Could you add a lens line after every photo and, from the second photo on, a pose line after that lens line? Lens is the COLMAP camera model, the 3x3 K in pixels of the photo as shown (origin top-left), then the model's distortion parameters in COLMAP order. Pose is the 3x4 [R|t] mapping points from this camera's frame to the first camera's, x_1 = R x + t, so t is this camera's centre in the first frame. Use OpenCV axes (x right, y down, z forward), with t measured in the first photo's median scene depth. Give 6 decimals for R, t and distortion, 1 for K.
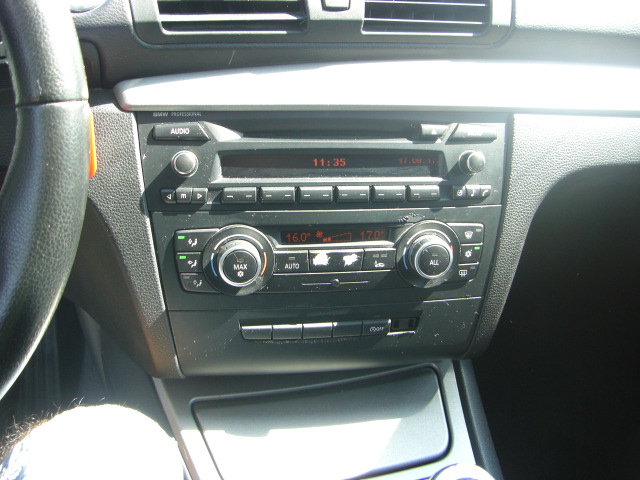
lens RADIAL K [[724.5, 0, 318.3], [0, 724.5, 207.7], [0, 0, 1]] dist [-0.181239, 0.092840]
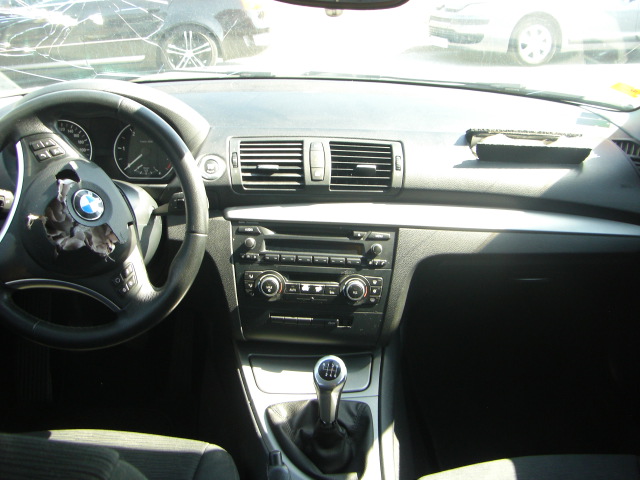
lens RADIAL K [[724.5, 0, 318.3], [0, 724.5, 207.7], [0, 0, 1]] dist [-0.181239, 0.092840]
pose [[0.975701, 0.035312, -0.216243, 0.528181], [-0.067883, 0.987086, -0.145100, 0.149424], [0.208327, 0.156253, 0.965497, -1.237971]]
